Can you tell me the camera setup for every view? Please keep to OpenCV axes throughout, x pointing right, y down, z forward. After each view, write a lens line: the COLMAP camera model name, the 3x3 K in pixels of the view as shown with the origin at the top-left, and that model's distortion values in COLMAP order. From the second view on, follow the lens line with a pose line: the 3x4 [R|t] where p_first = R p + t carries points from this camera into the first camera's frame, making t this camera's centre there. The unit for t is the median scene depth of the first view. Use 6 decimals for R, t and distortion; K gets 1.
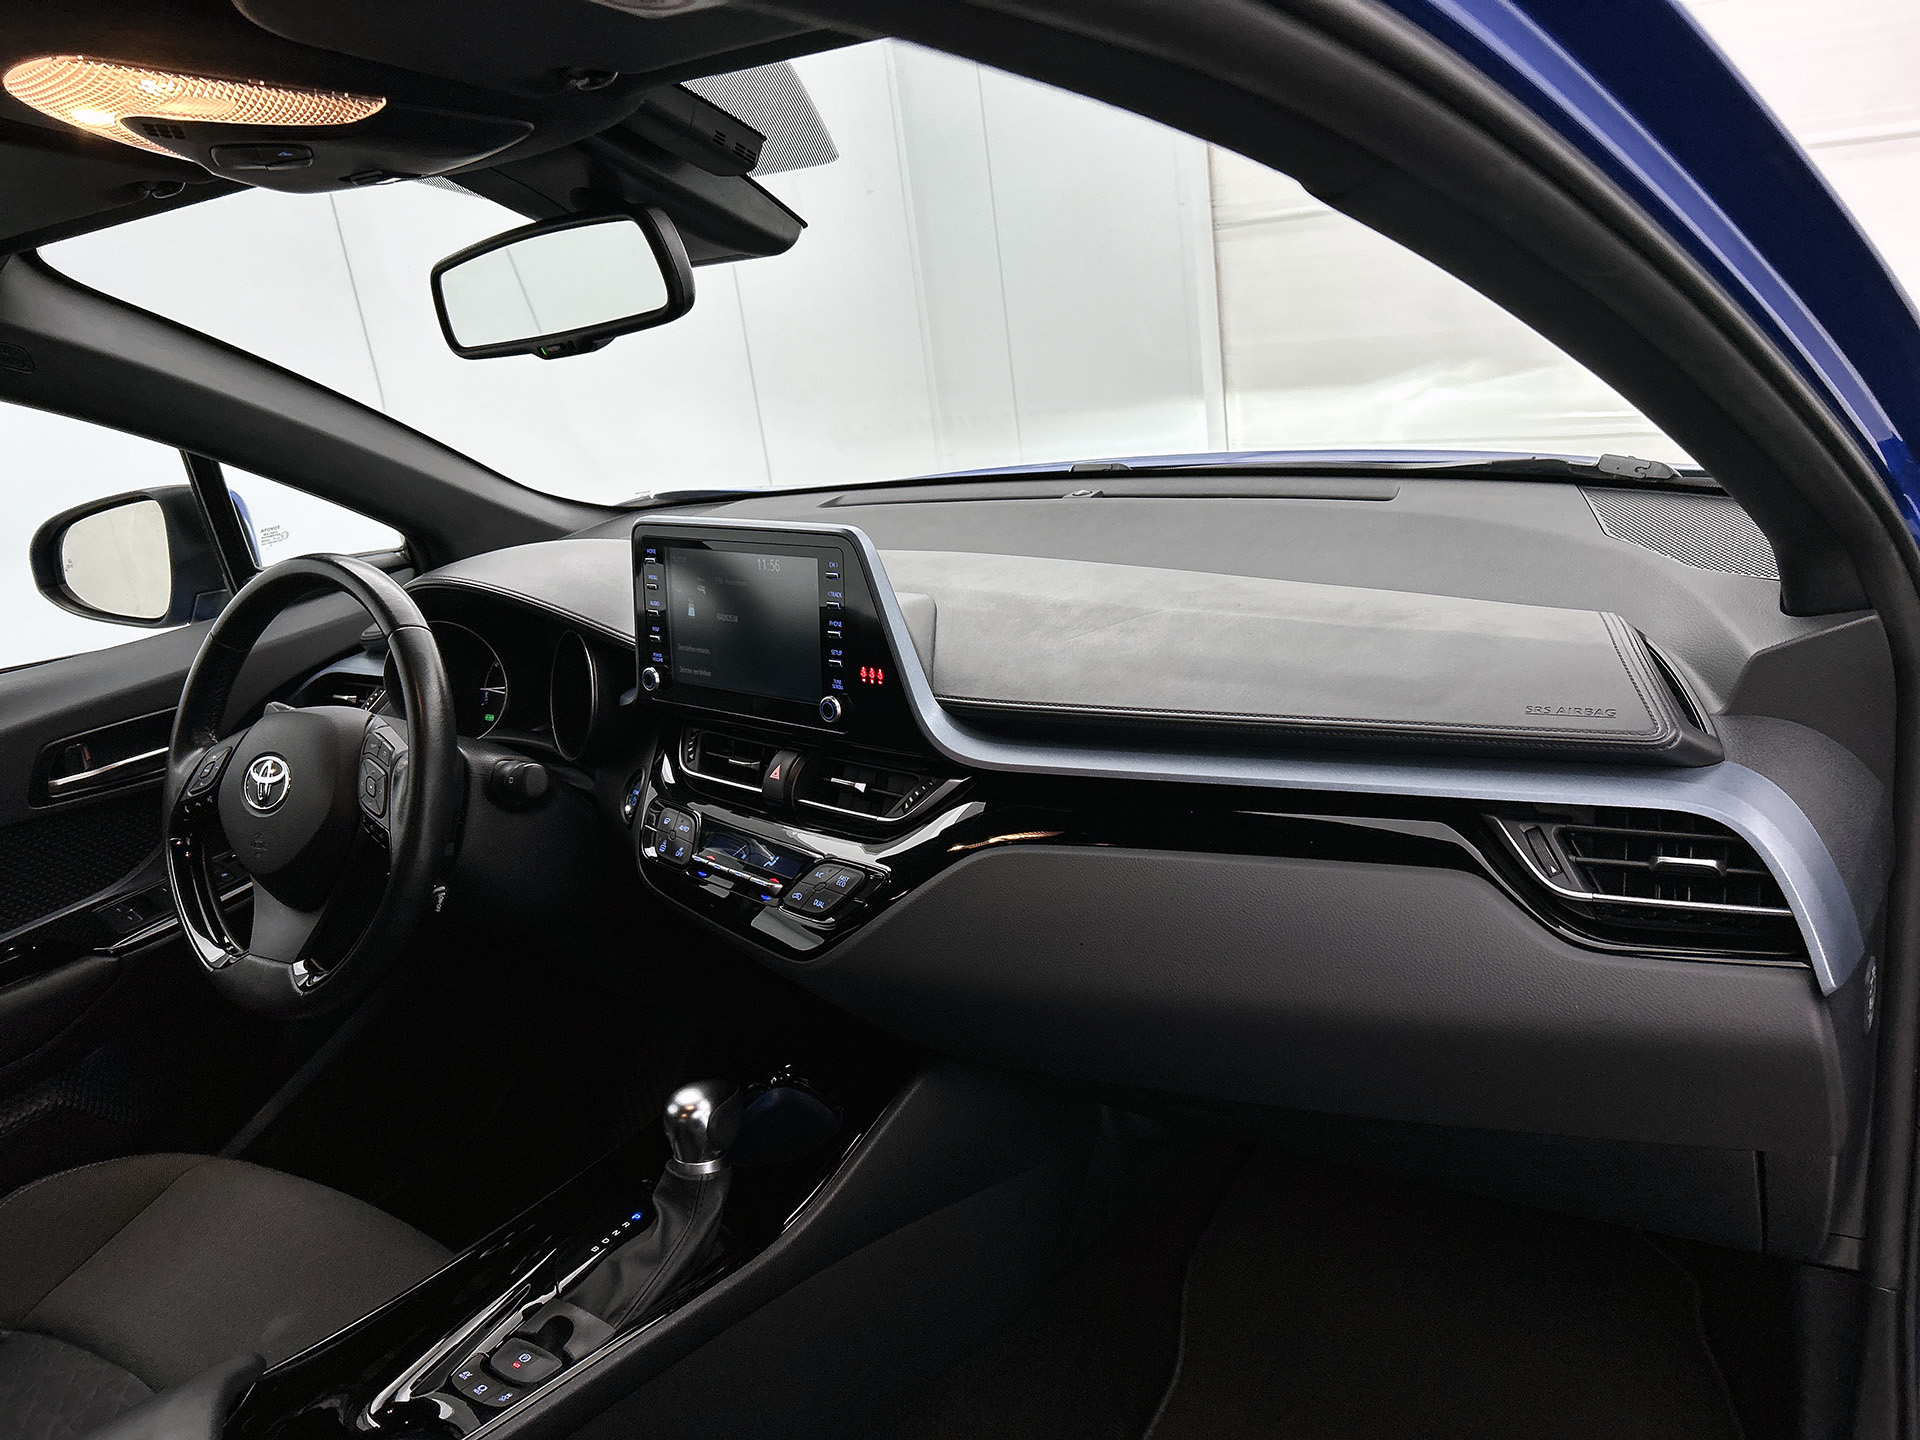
lens RADIAL K [[1525.3, 0, 956.0], [0, 1525.3, 729.9], [0, 0, 1]] dist [0.112147, -0.179381]
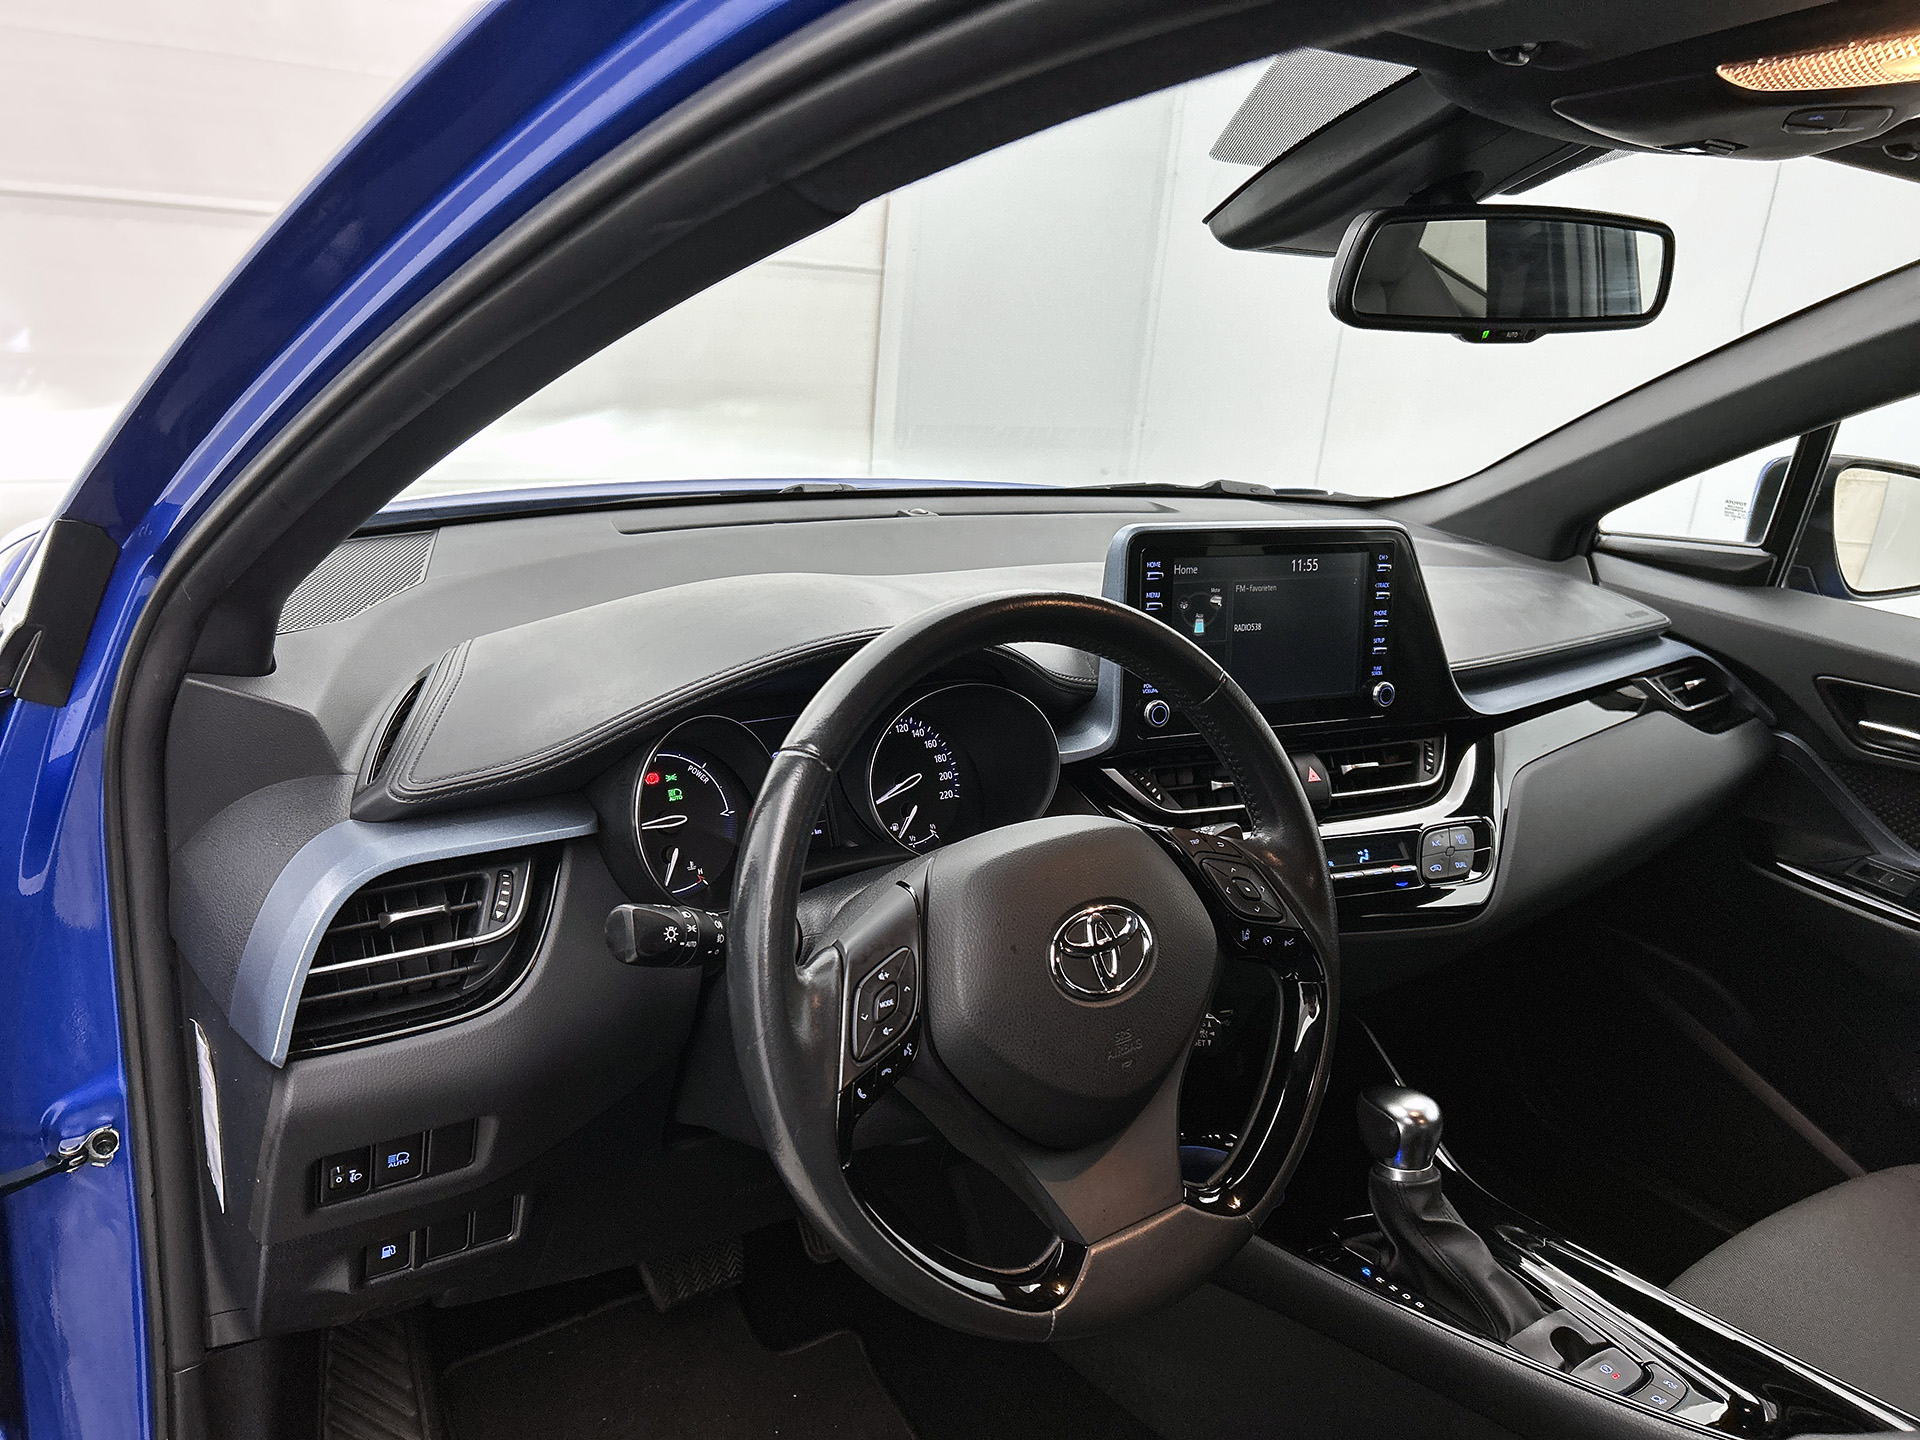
lens RADIAL K [[1525.3, 0, 956.0], [0, 1525.3, 729.9], [0, 0, 1]] dist [0.112147, -0.179381]
pose [[0.296624, -0.141741, 0.944417, -1.178129], [0.182107, 0.979173, 0.089761, -0.138806], [-0.937471, 0.145360, 0.316258, 0.946413]]
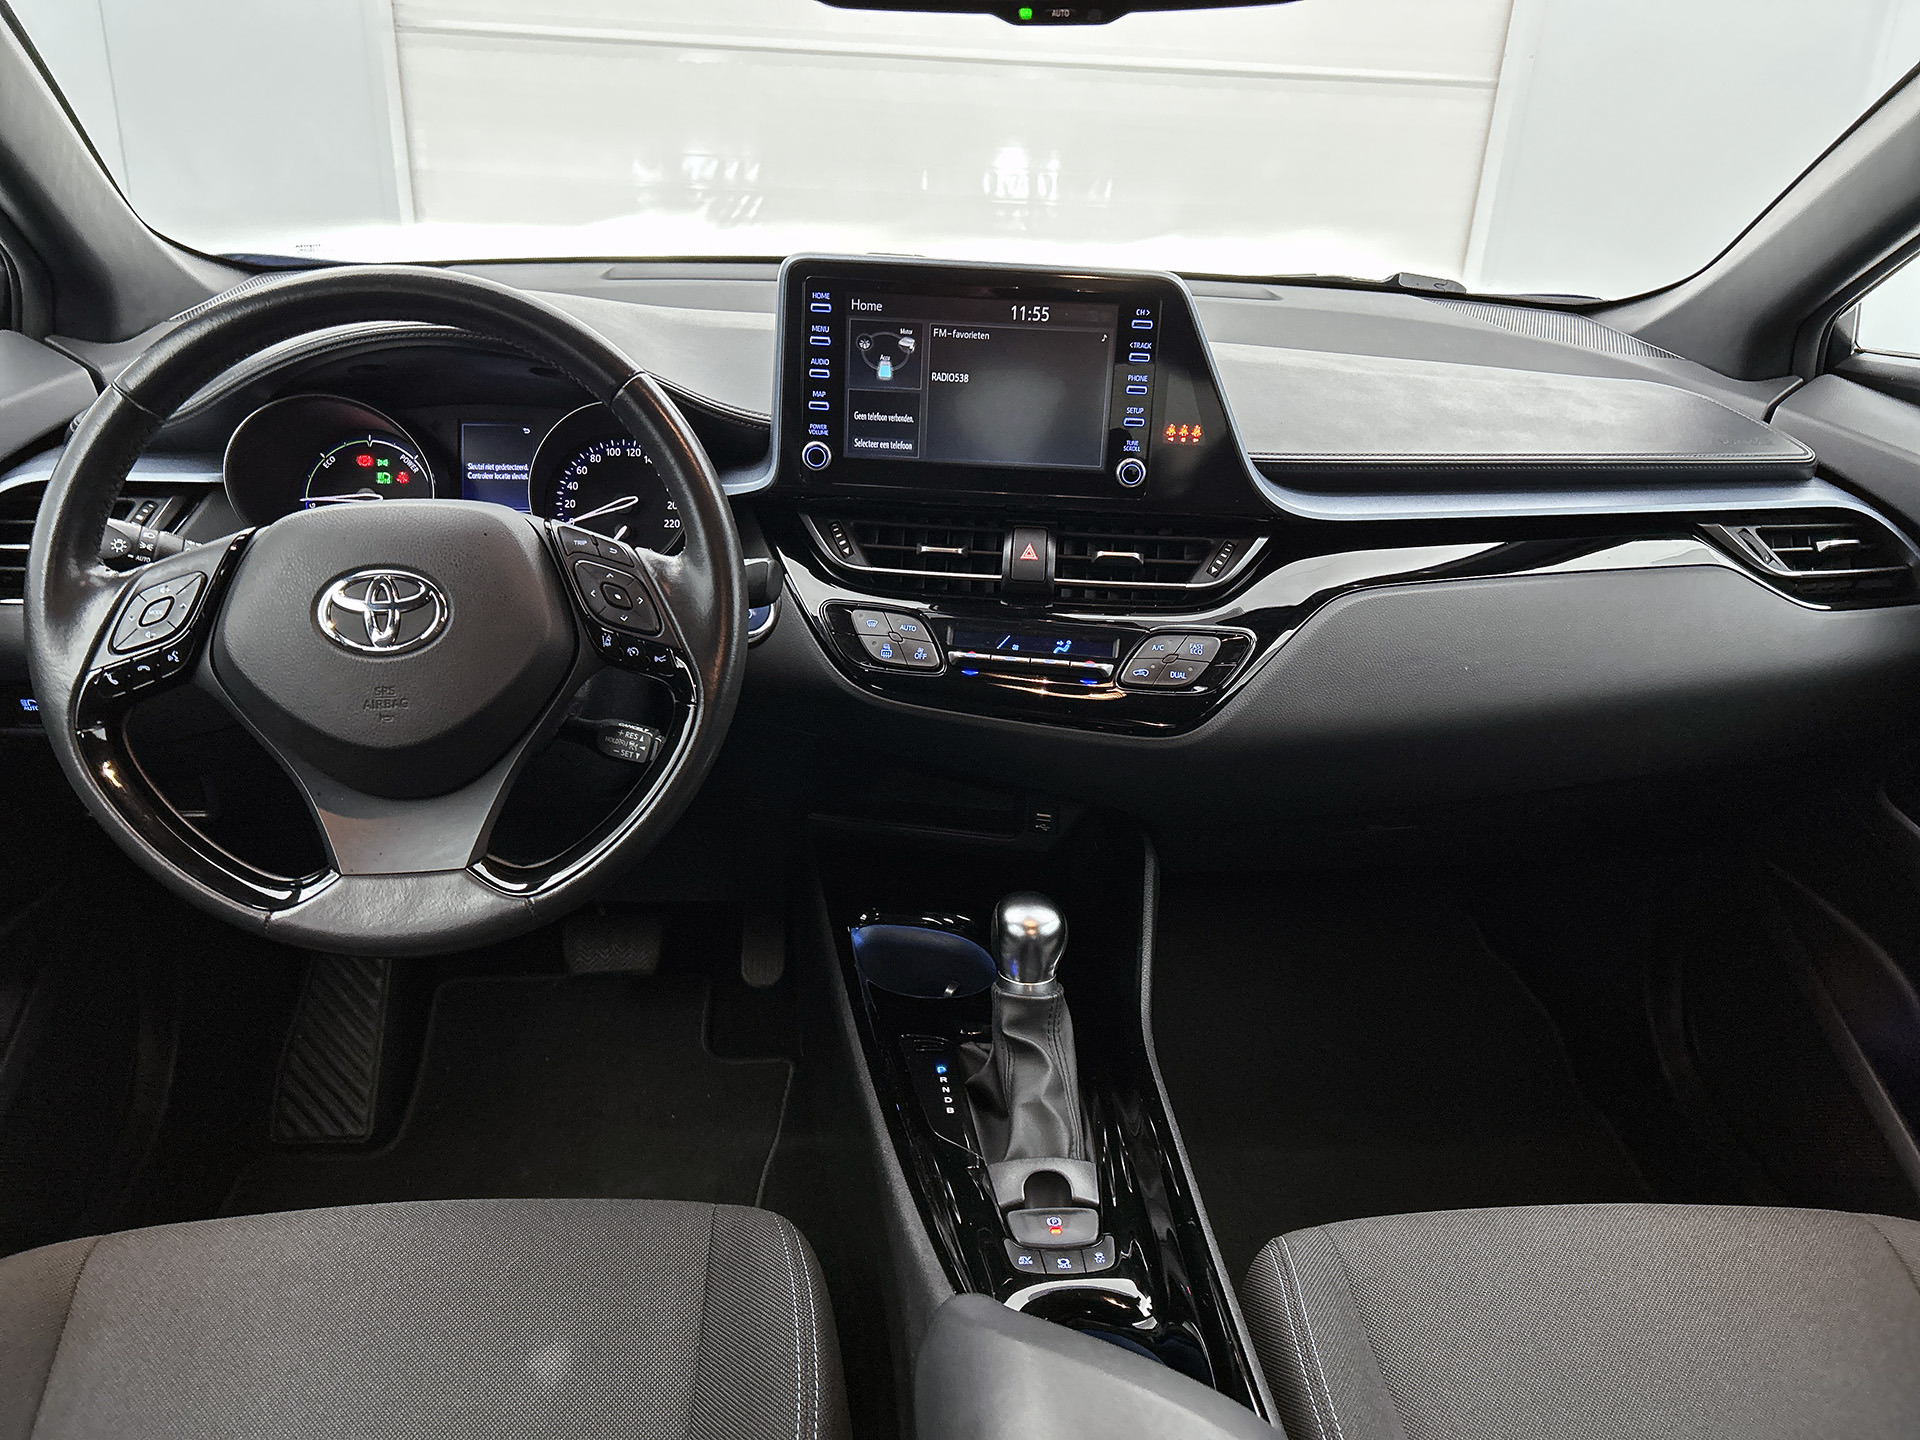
lens RADIAL K [[1525.3, 0, 956.0], [0, 1525.3, 729.9], [0, 0, 1]] dist [0.112147, -0.179381]
pose [[0.744016, -0.121276, 0.657063, -0.796670], [0.075088, 0.992336, 0.098134, 0.042475], [-0.663929, -0.023676, 0.747421, 0.368594]]
